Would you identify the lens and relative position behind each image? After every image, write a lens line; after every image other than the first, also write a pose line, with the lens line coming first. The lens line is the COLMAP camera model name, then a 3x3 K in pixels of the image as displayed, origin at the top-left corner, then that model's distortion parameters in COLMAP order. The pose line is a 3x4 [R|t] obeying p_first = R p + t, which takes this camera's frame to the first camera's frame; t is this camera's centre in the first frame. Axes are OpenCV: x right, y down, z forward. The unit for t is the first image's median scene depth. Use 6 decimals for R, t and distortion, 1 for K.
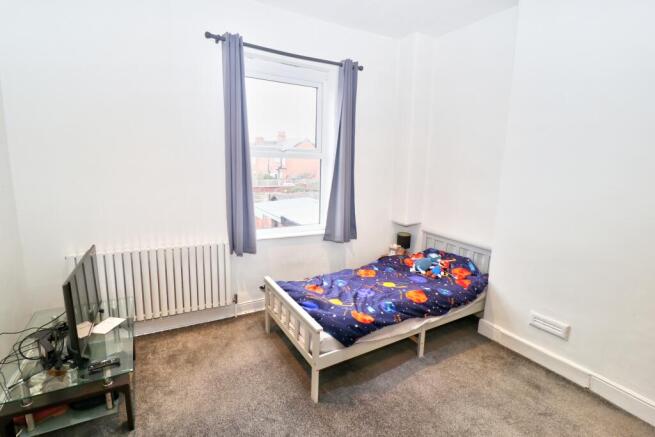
lens RADIAL K [[318.5, 0, 322.6], [0, 318.5, 211.6], [0, 0, 1]] dist [0.020082, -0.026452]
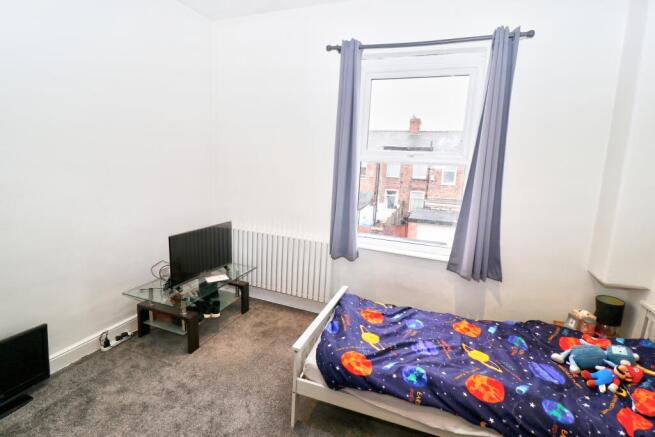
lens RADIAL K [[318.5, 0, 322.6], [0, 318.5, 211.6], [0, 0, 1]] dist [0.020082, -0.026452]
pose [[0.632190, 0.125562, -0.764571, 0.482489], [-0.153398, 0.987532, 0.035339, -0.038385], [0.759476, 0.094943, 0.643569, 0.314787]]
